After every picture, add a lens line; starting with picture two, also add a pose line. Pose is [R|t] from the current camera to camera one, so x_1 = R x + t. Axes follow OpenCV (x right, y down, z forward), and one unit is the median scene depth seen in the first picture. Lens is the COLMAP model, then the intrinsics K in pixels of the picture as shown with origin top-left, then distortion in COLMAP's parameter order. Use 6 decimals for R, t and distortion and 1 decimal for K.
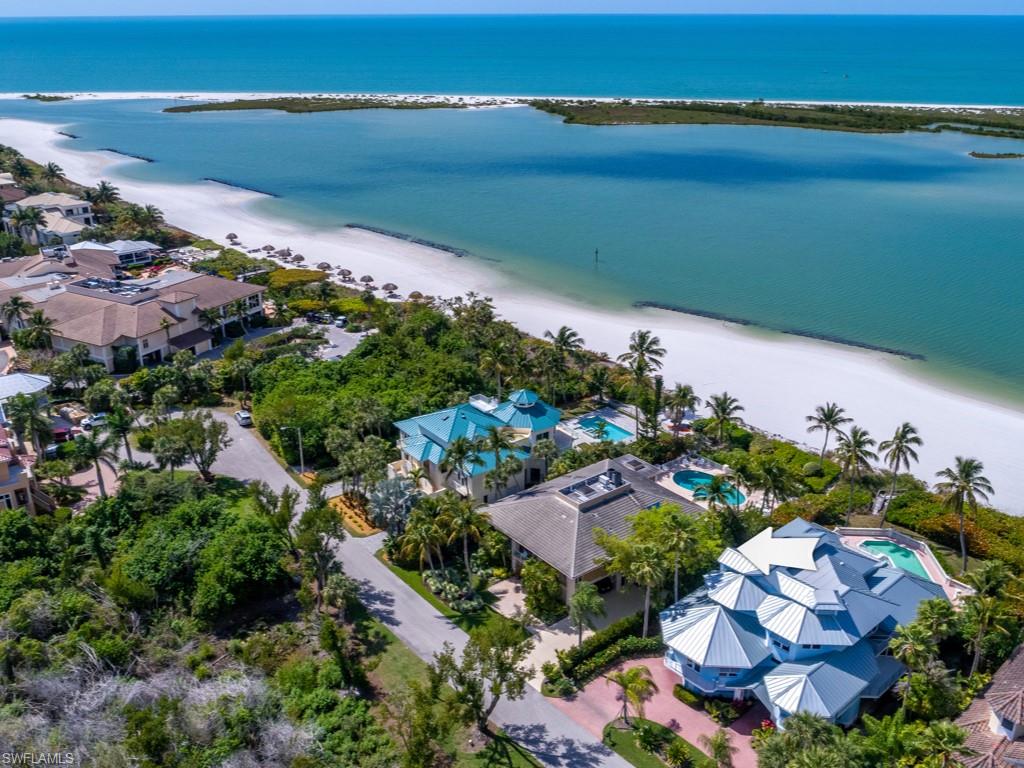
lens RADIAL K [[952.1, 0, 512.0], [0, 952.1, 384.0], [0, 0, 1]] dist [-0.016069, -0.003966]
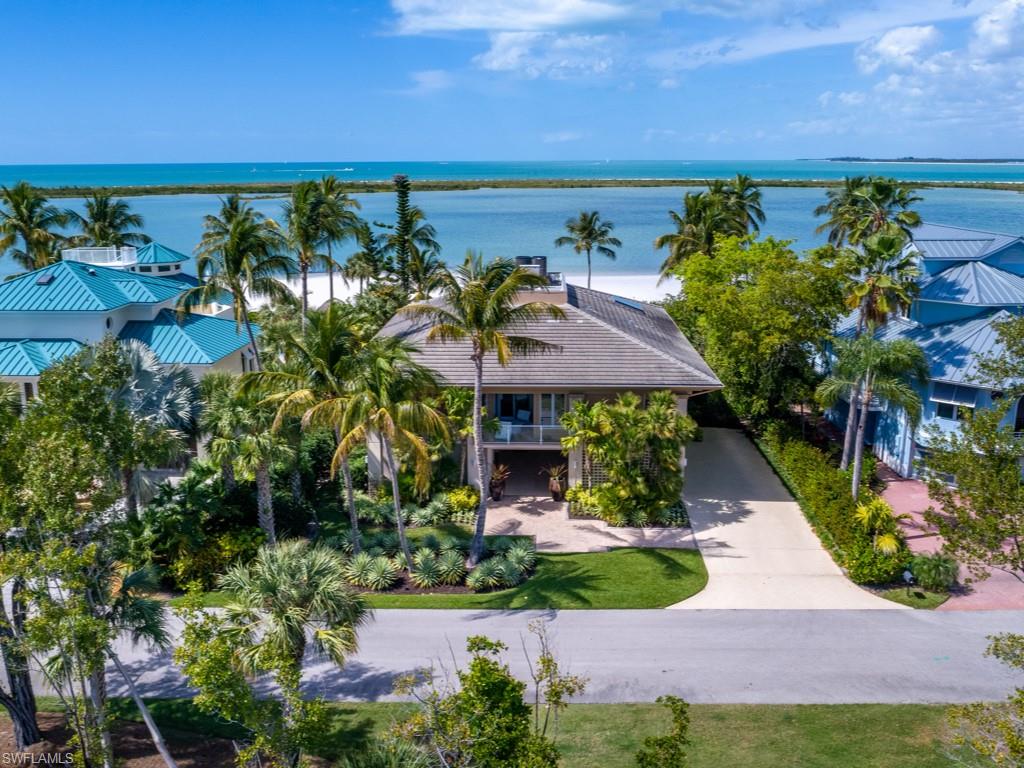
lens RADIAL K [[952.1, 0, 512.0], [0, 952.1, 384.0], [0, 0, 1]] dist [-0.016069, -0.003966]
pose [[0.621658, -0.193081, 0.759119, -0.183990], [0.294175, 0.955749, 0.002188, 0.101720], [-0.725949, 0.221954, 0.650949, 0.455811]]
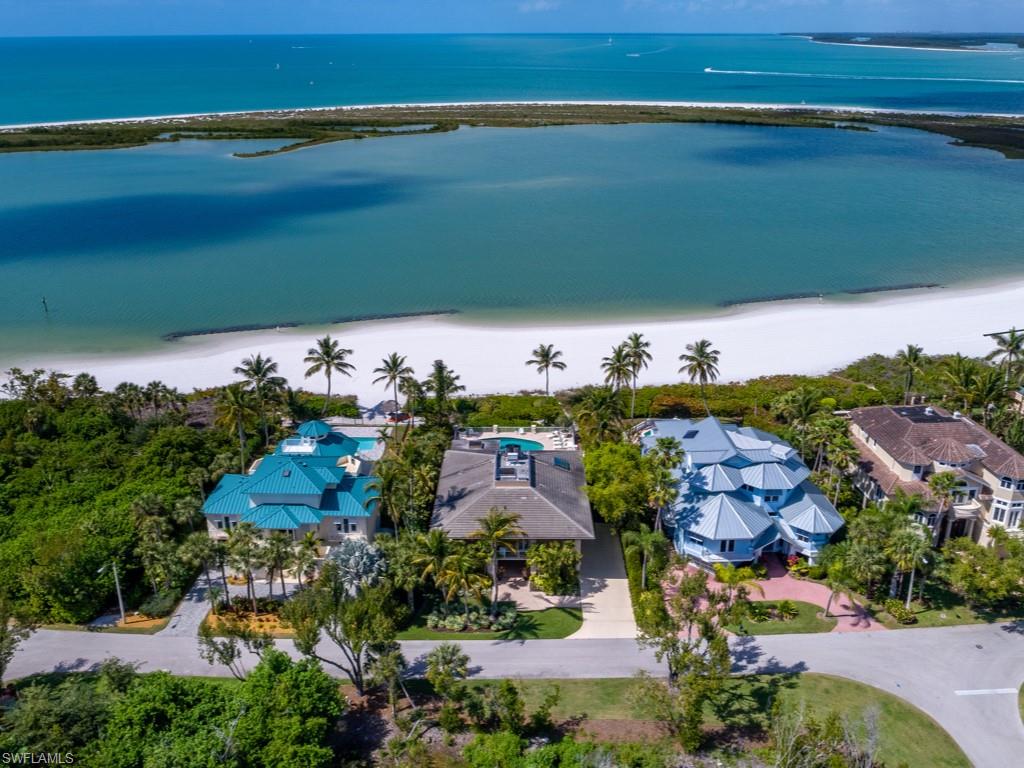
lens RADIAL K [[952.1, 0, 512.0], [0, 952.1, 384.0], [0, 0, 1]] dist [-0.016069, -0.003966]
pose [[0.600310, -0.281352, 0.748645, -0.412667], [0.299301, 0.947089, 0.115932, -0.057291], [-0.741651, 0.154475, 0.652756, 0.210713]]
